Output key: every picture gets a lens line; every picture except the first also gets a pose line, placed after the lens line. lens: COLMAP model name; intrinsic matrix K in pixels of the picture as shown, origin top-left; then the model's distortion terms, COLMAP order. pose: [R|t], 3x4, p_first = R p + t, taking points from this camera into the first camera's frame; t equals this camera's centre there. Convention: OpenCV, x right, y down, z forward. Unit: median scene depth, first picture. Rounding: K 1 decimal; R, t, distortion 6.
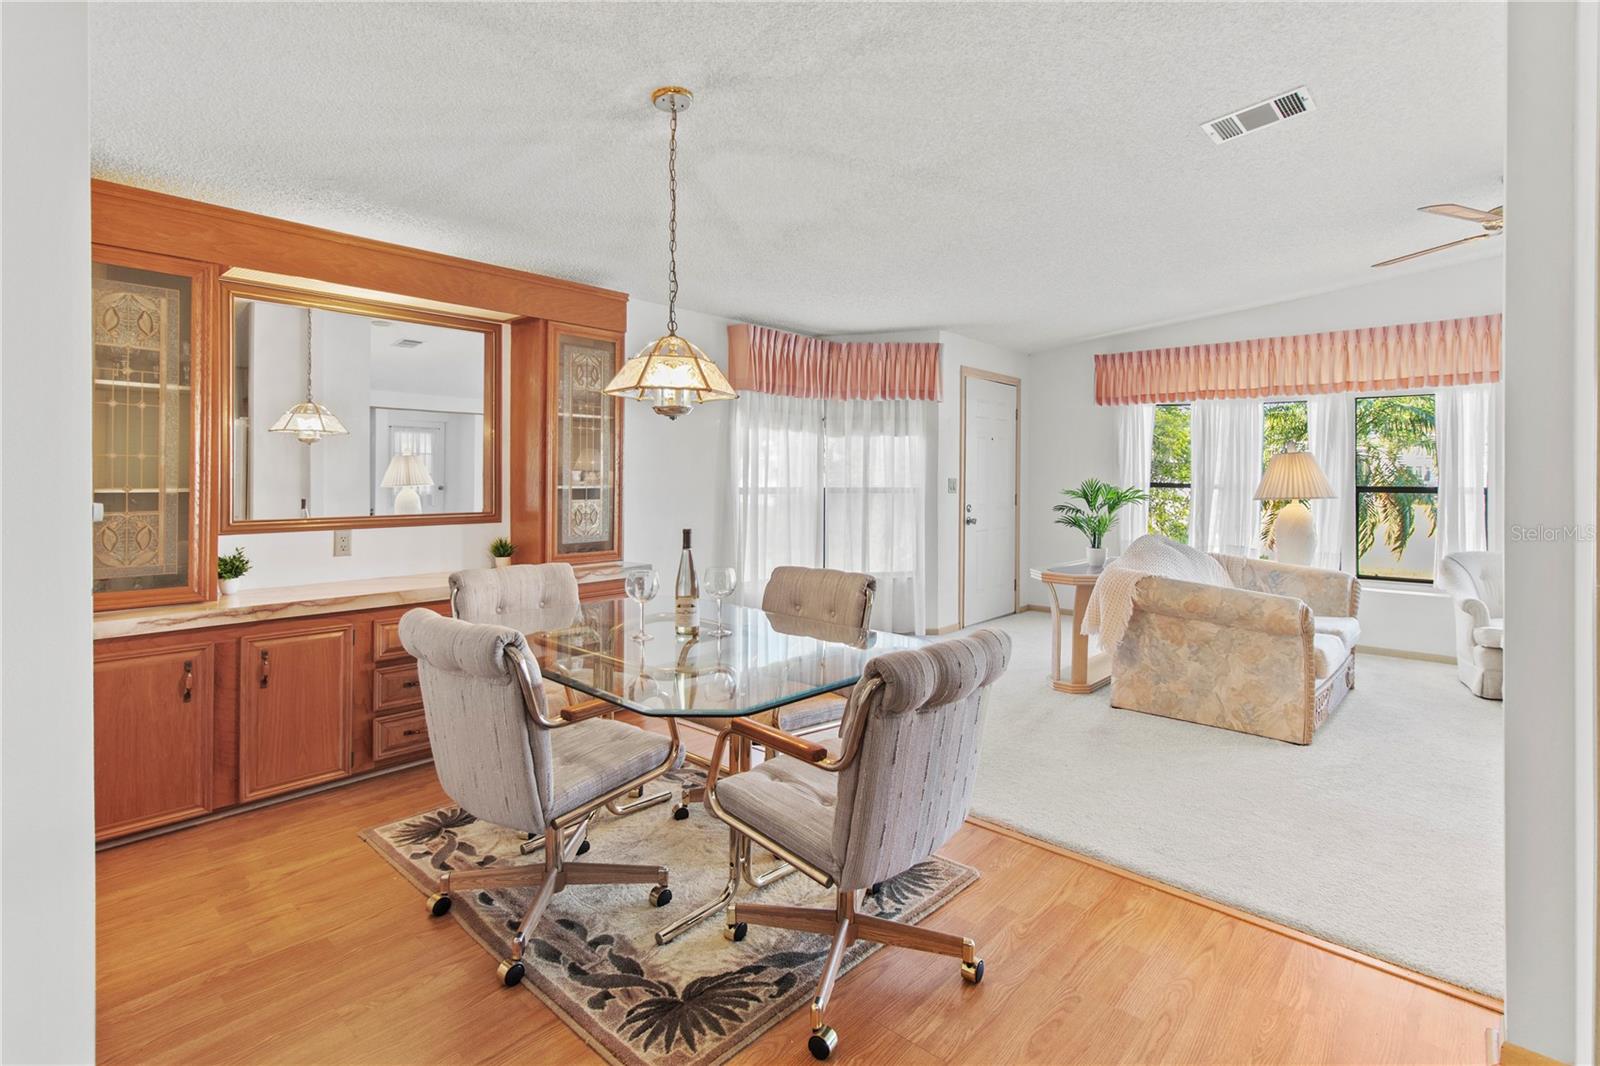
lens RADIAL K [[764.6, 0, 809.1], [0, 764.6, 478.6], [0, 0, 1]] dist [0.002710, 0.000456]
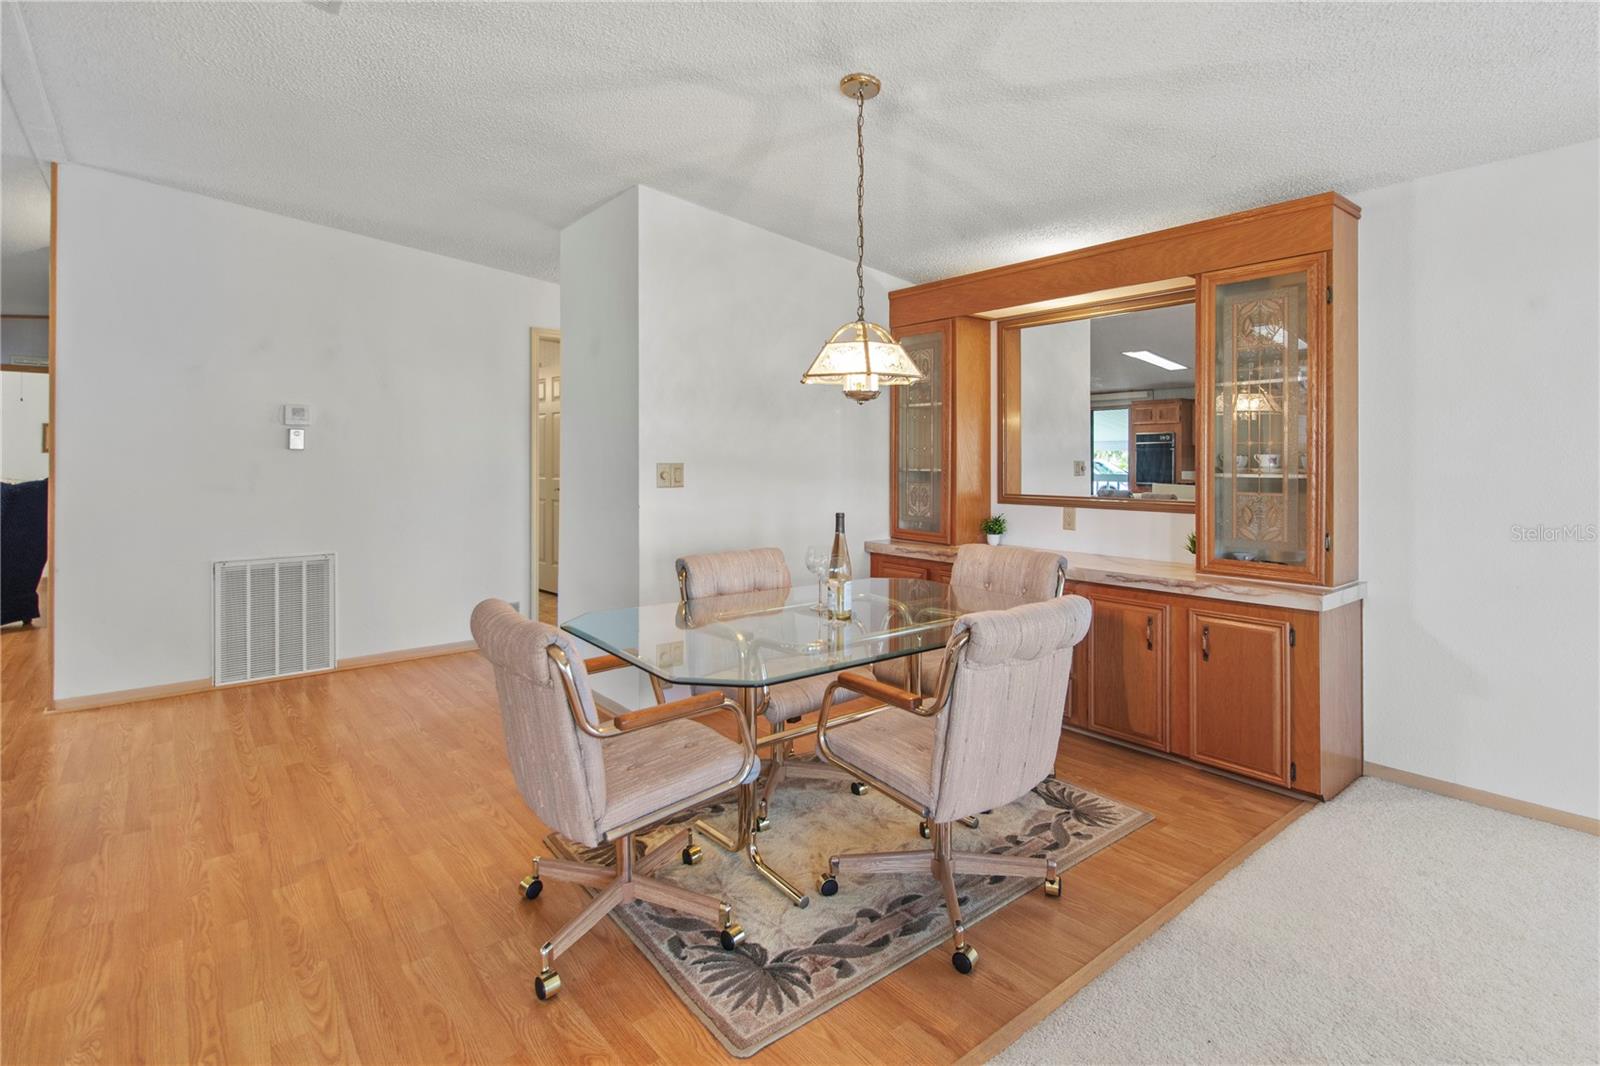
lens RADIAL K [[772.1, 0, 837.1], [0, 772.1, 460.2], [0, 0, 1]] dist [-0.001884, -0.000565]
pose [[-0.127282, -0.003186, -0.991861, 0.708589], [-0.007896, 0.999966, -0.002198, 0.000248], [0.991835, 0.007552, -0.127303, 0.941927]]
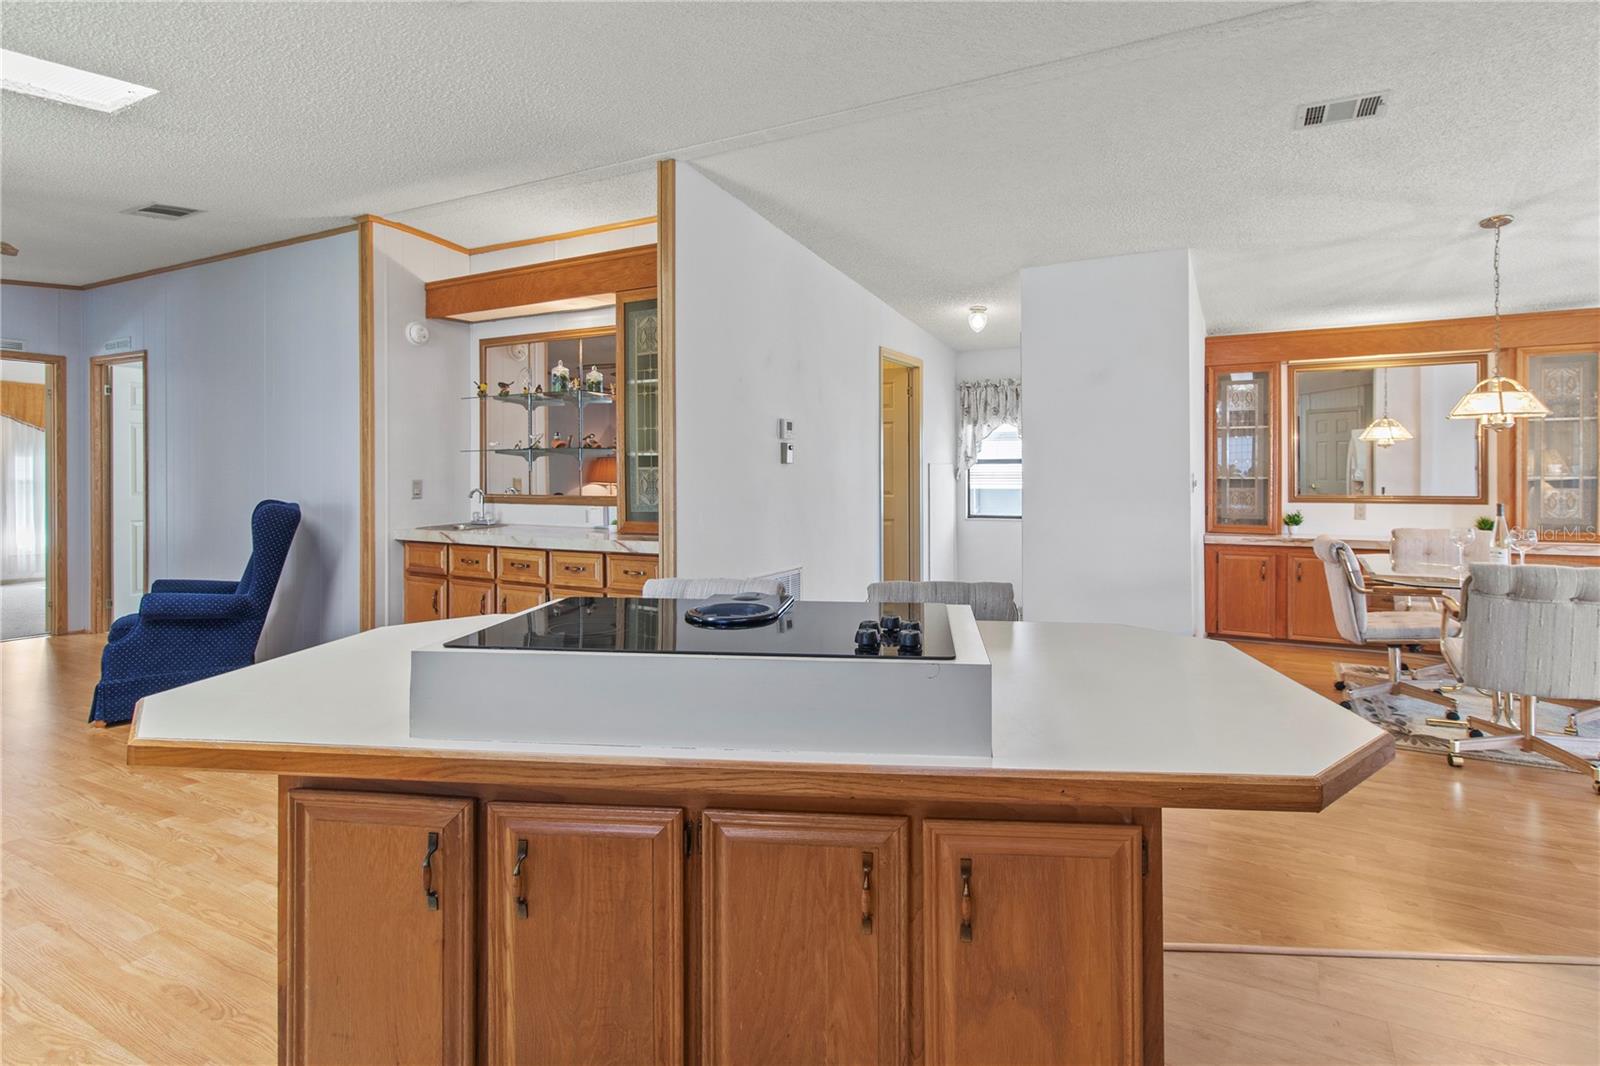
lens RADIAL K [[810.5, 0, 837.3], [0, 810.5, 476.2], [0, 0, 1]] dist [0.000609, -0.000281]
pose [[0.243163, 0.001564, -0.969984, 0.923582], [0.002022, 0.999996, 0.002119, 0.004206], [0.969983, -0.002477, 0.243159, -0.575377]]
